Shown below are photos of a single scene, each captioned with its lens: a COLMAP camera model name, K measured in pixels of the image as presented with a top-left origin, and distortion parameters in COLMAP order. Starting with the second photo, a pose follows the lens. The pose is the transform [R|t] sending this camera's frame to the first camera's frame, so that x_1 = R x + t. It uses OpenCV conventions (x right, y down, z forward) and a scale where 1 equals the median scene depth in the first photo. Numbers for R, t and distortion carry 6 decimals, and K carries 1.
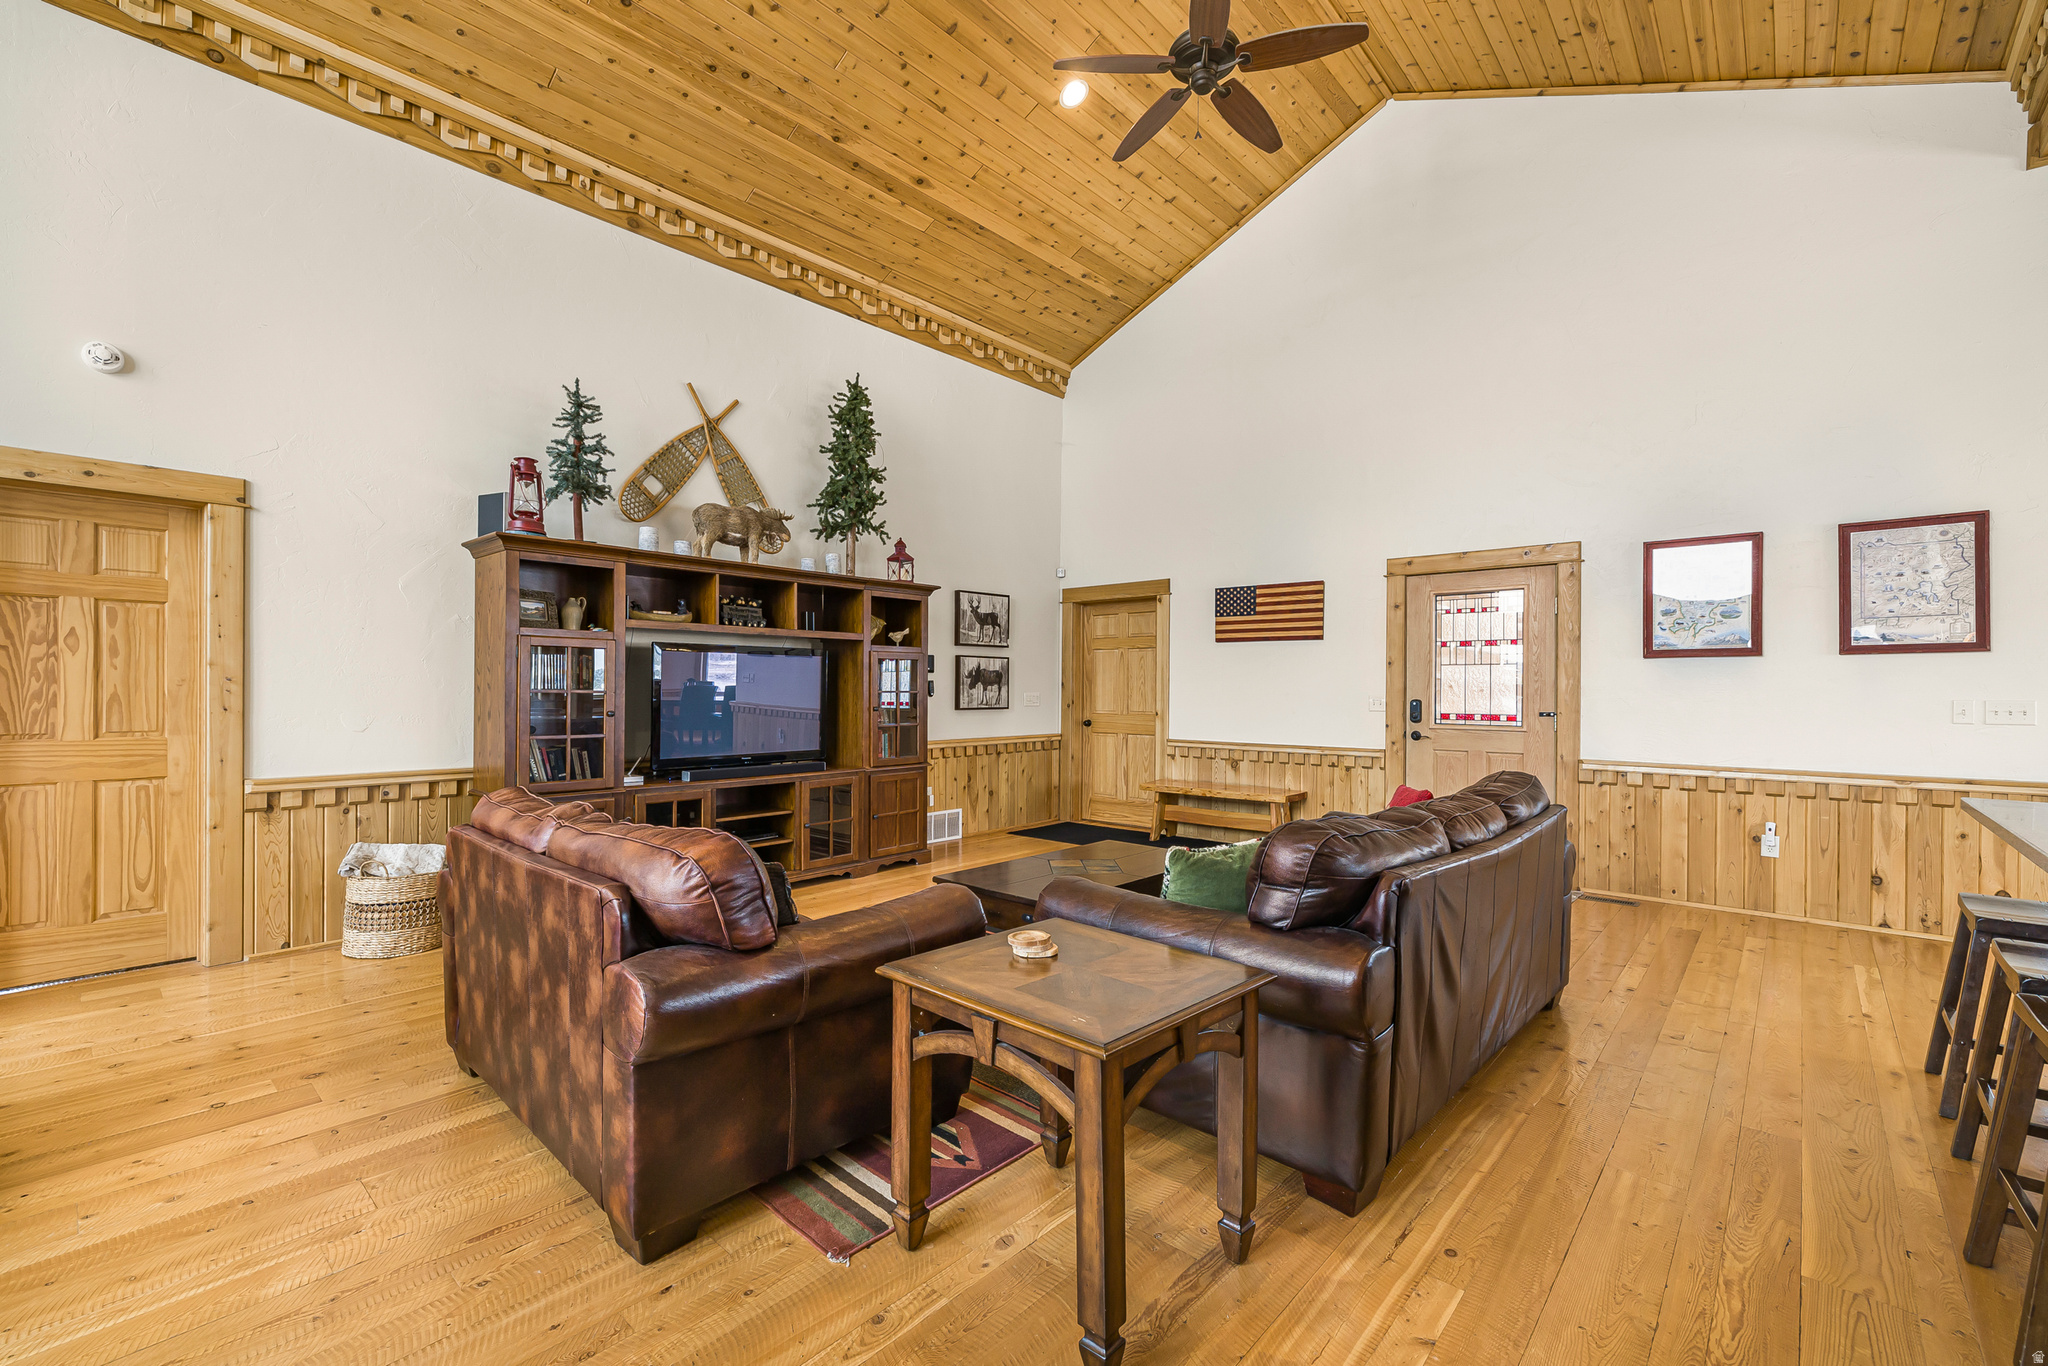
lens RADIAL K [[865.4, 0, 1016.5], [0, 865.4, 688.5], [0, 0, 1]] dist [0.003578, -0.001425]
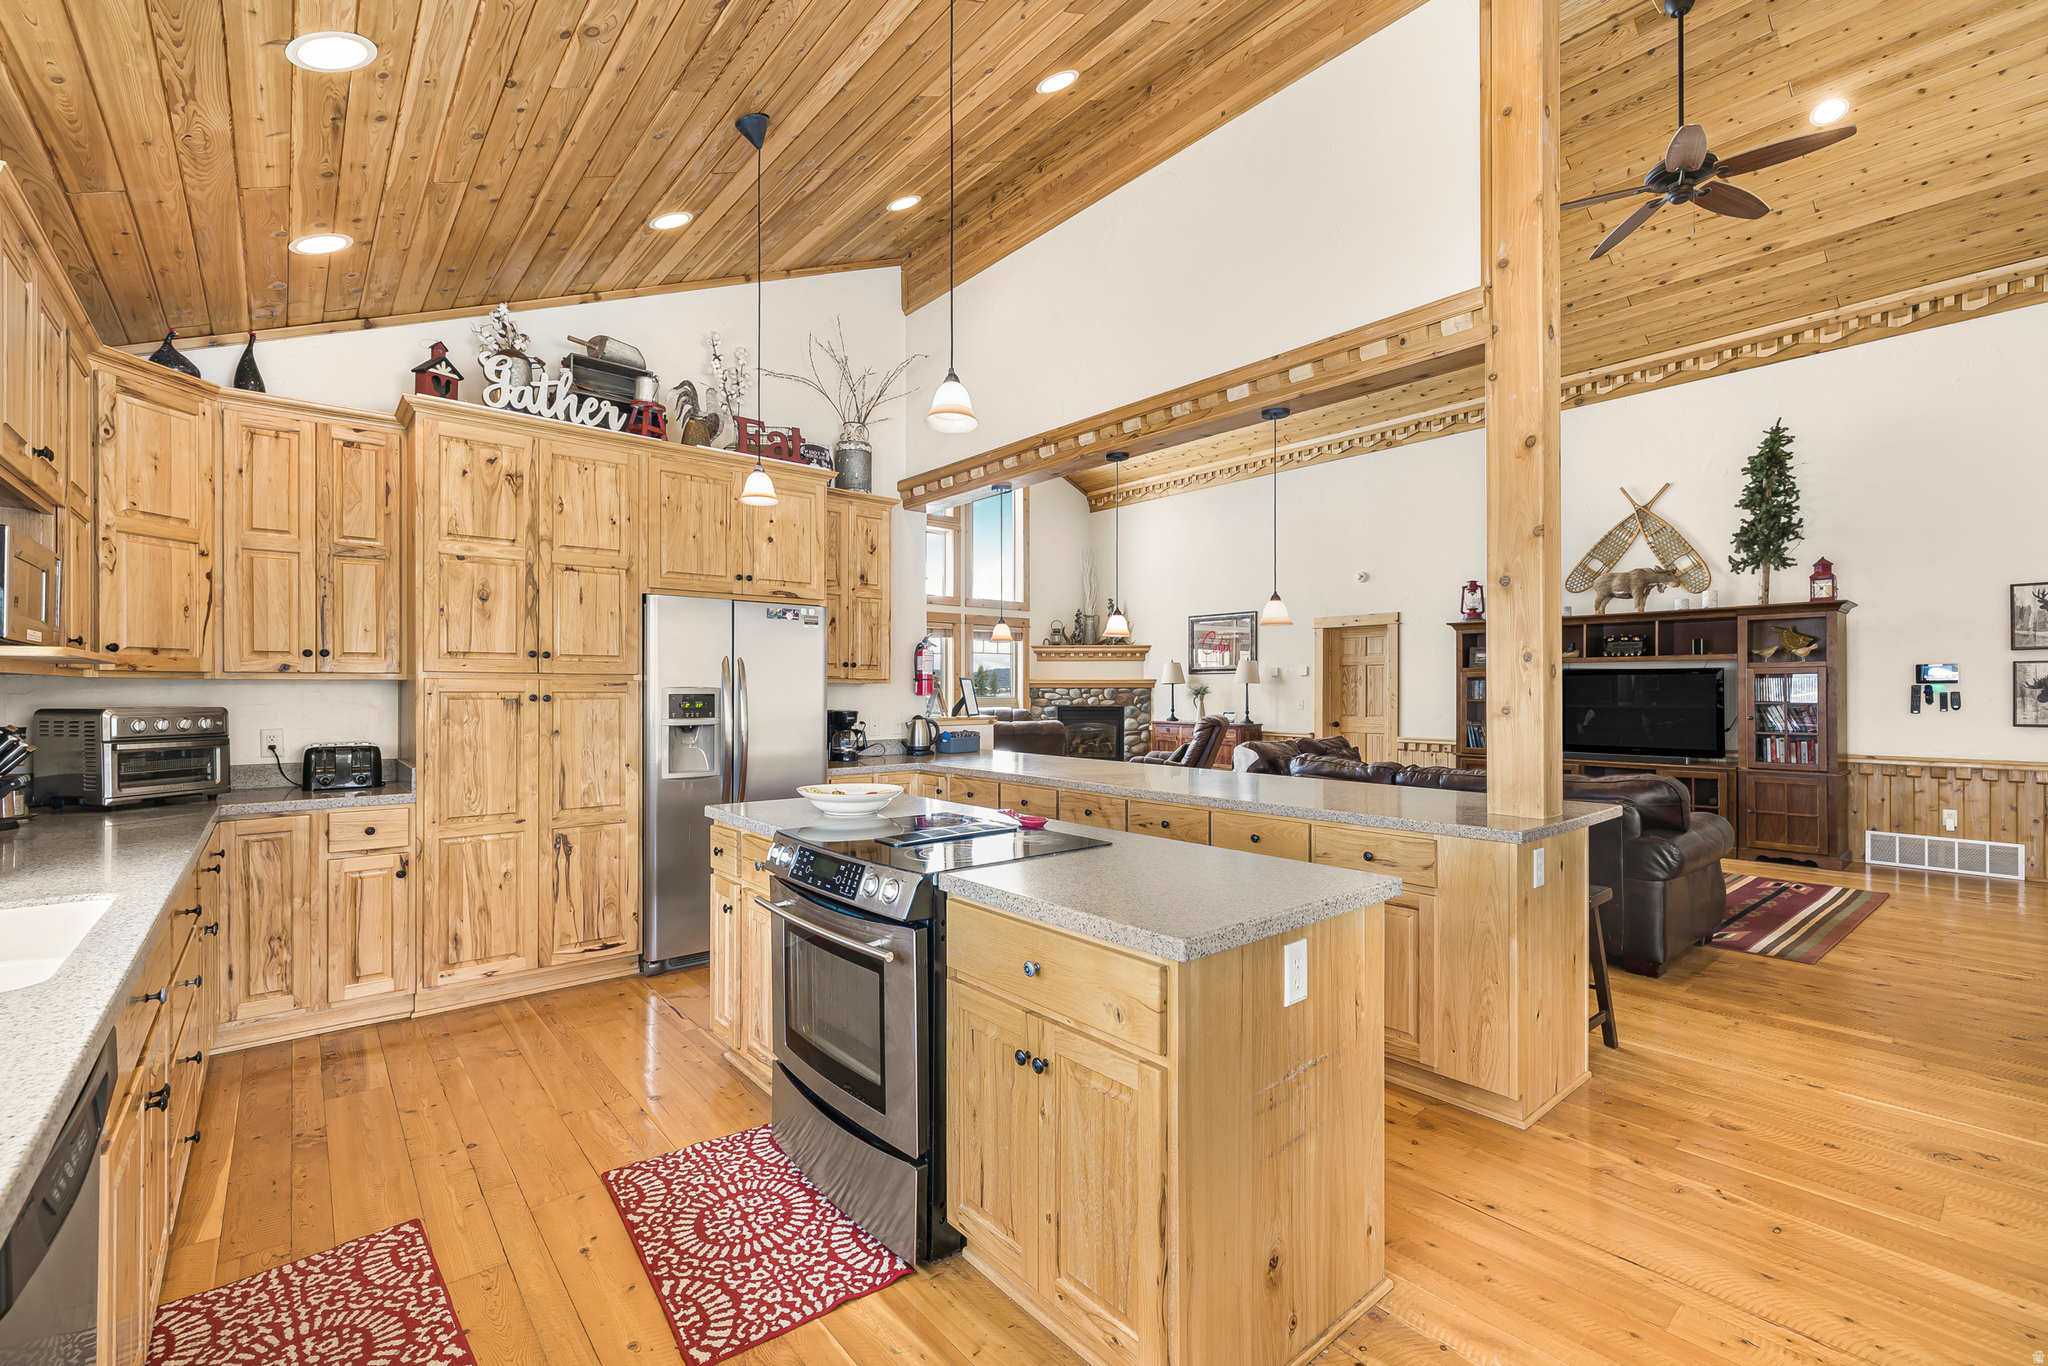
lens RADIAL K [[865.4, 0, 1023.2], [0, 865.4, 687.6], [0, 0, 1]] dist [0.003578, -0.001425]
pose [[-0.133314, -0.008033, -0.991041, 1.278803], [-0.000772, 0.999968, -0.008001, -0.008203], [0.991074, -0.000301, -0.133316, 0.222098]]
